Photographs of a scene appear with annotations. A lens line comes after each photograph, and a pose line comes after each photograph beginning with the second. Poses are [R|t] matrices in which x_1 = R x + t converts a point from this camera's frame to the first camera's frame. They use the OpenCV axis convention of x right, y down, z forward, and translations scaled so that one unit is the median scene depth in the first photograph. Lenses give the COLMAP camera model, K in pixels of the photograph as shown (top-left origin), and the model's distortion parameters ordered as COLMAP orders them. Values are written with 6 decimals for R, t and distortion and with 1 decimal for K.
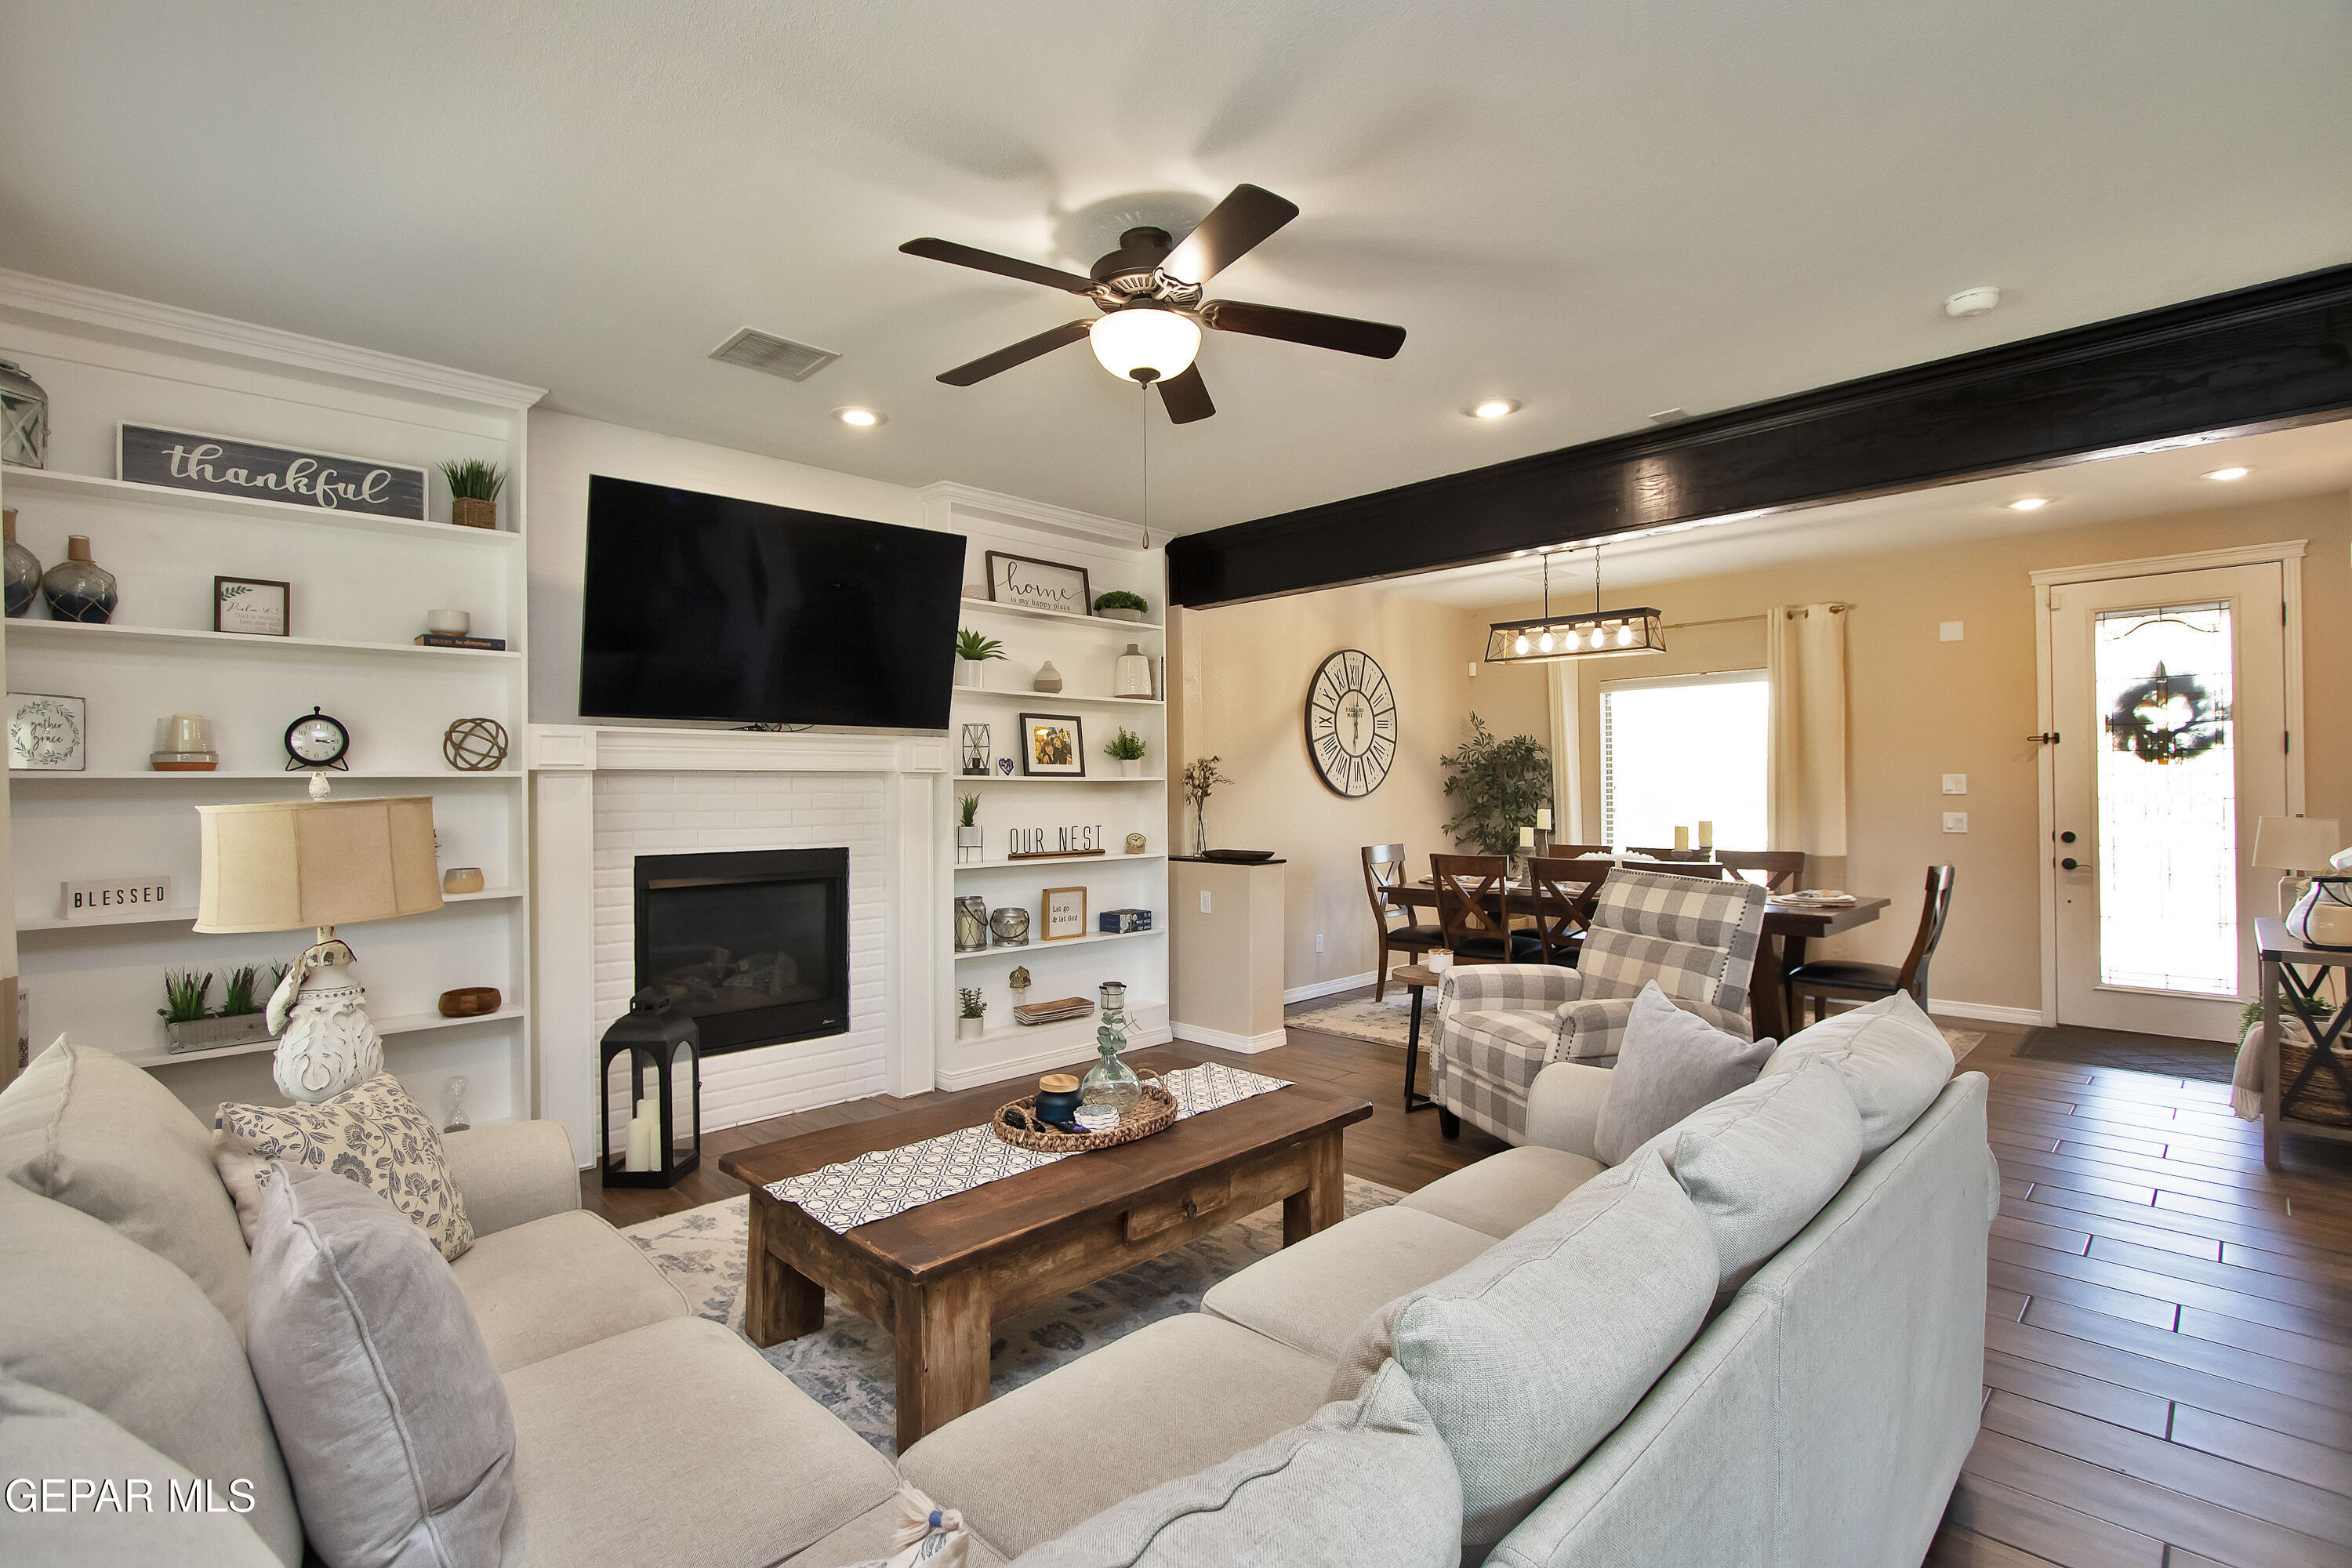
lens RADIAL K [[1093.9, 0, 1168.6], [0, 1093.9, 778.2], [0, 0, 1]] dist [-0.021923, 0.006844]
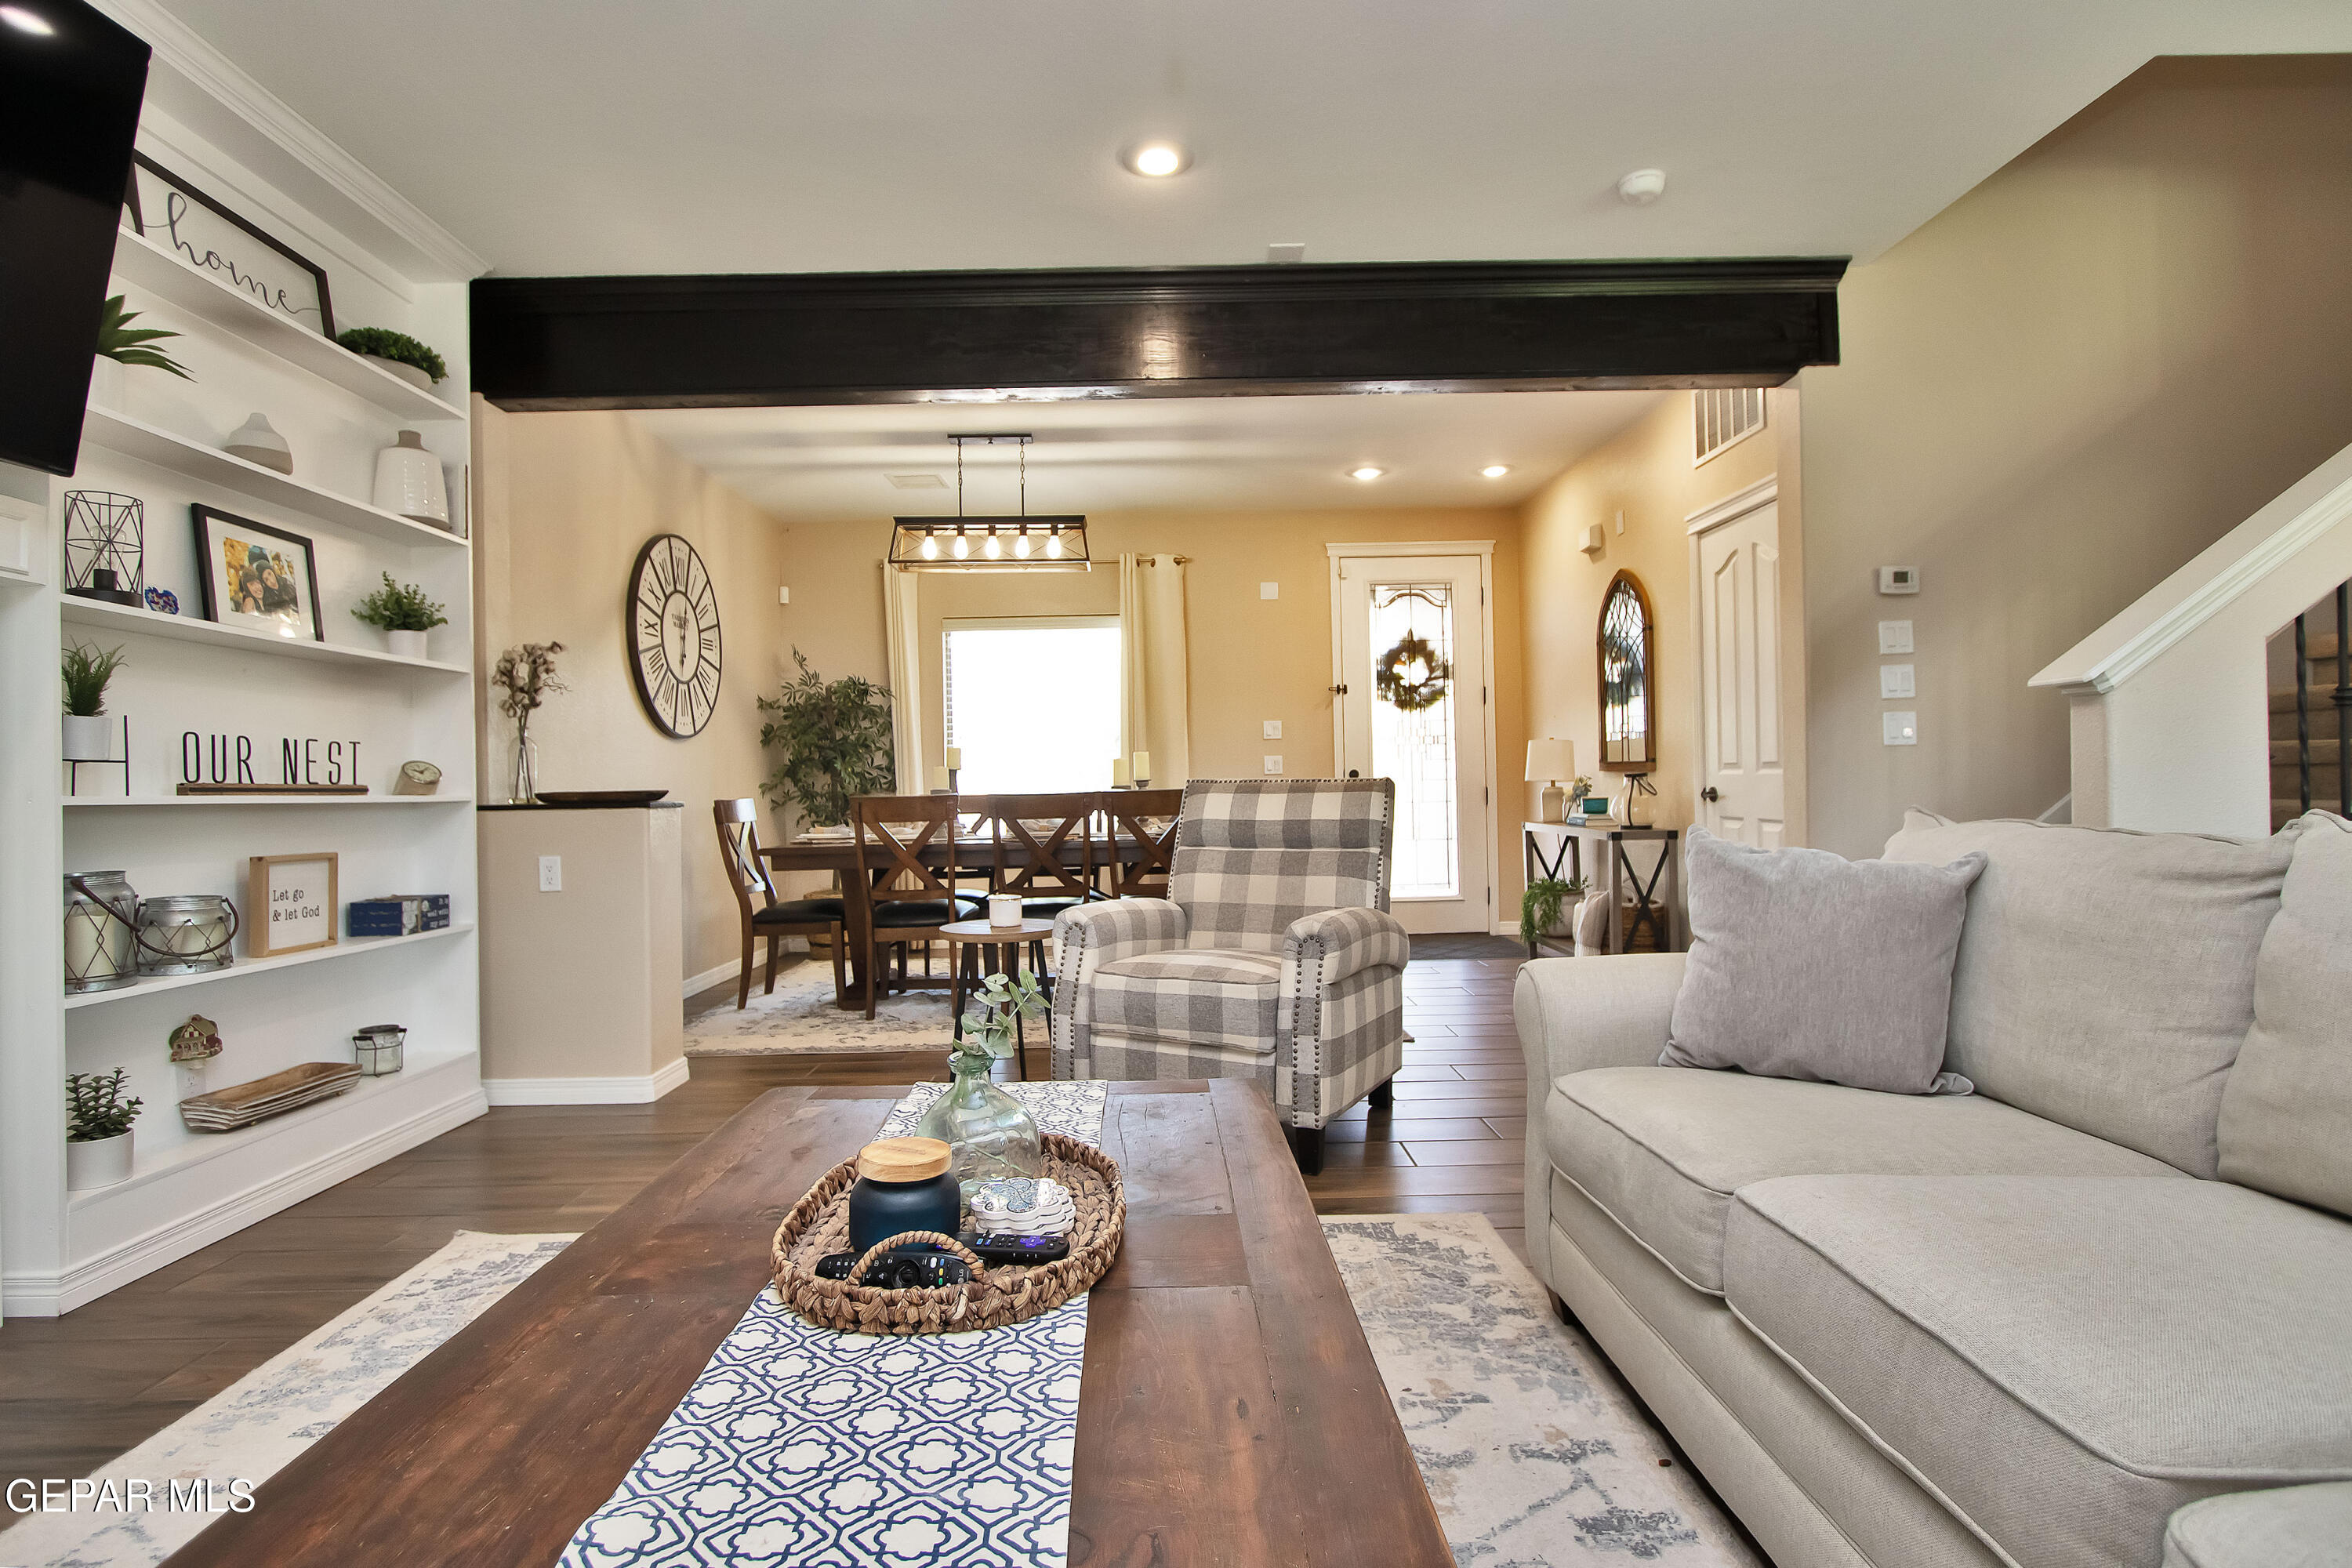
lens RADIAL K [[1114.5, 0, 1169.9], [0, 1114.5, 779.0], [0, 0, 1]] dist [-0.018499, 0.001195]
pose [[0.695926, -0.001638, 0.718111, -0.174841], [0.010300, 0.999917, -0.007701, 0.069523], [-0.718039, 0.012756, 0.695886, 0.319401]]
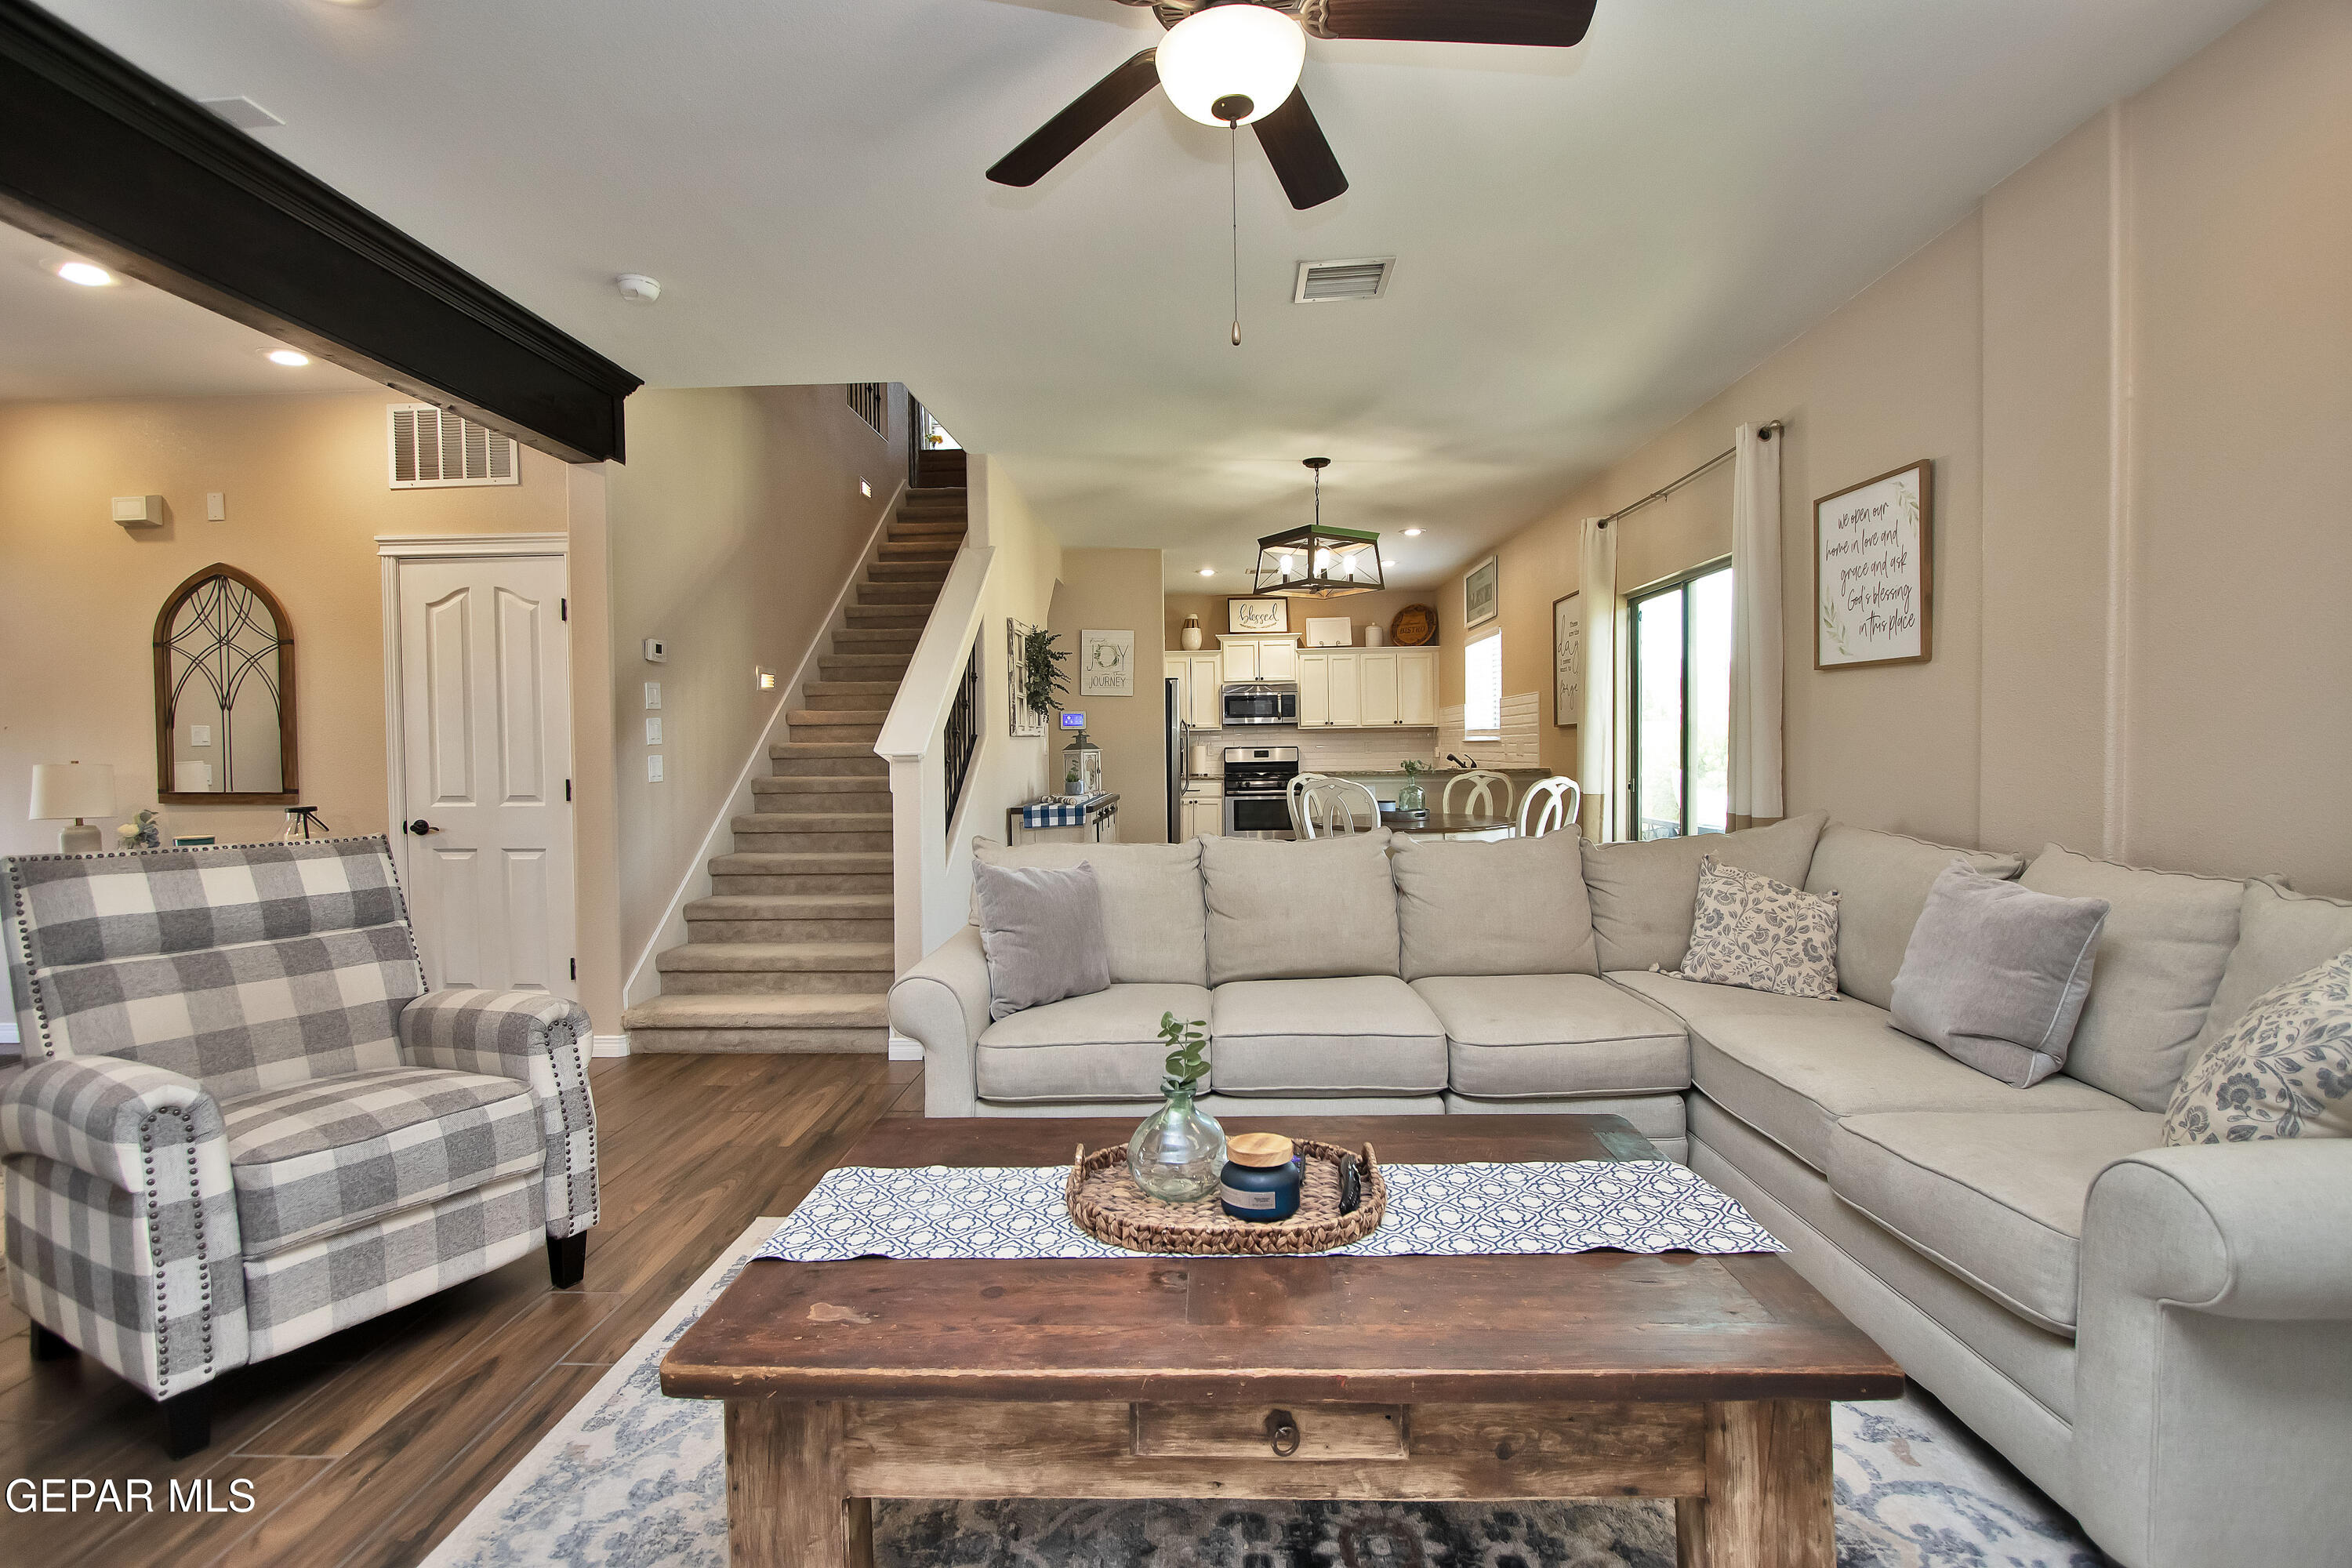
lens RADIAL K [[1090.6, 0, 1167.7], [0, 1090.6, 779.0], [0, 0, 1]] dist [-0.015804, 0.002045]
pose [[-0.681173, -0.007237, 0.732086, -0.254677], [0.013623, 0.999653, 0.022557, 0.033304], [-0.731995, 0.025338, -0.680838, 0.737975]]
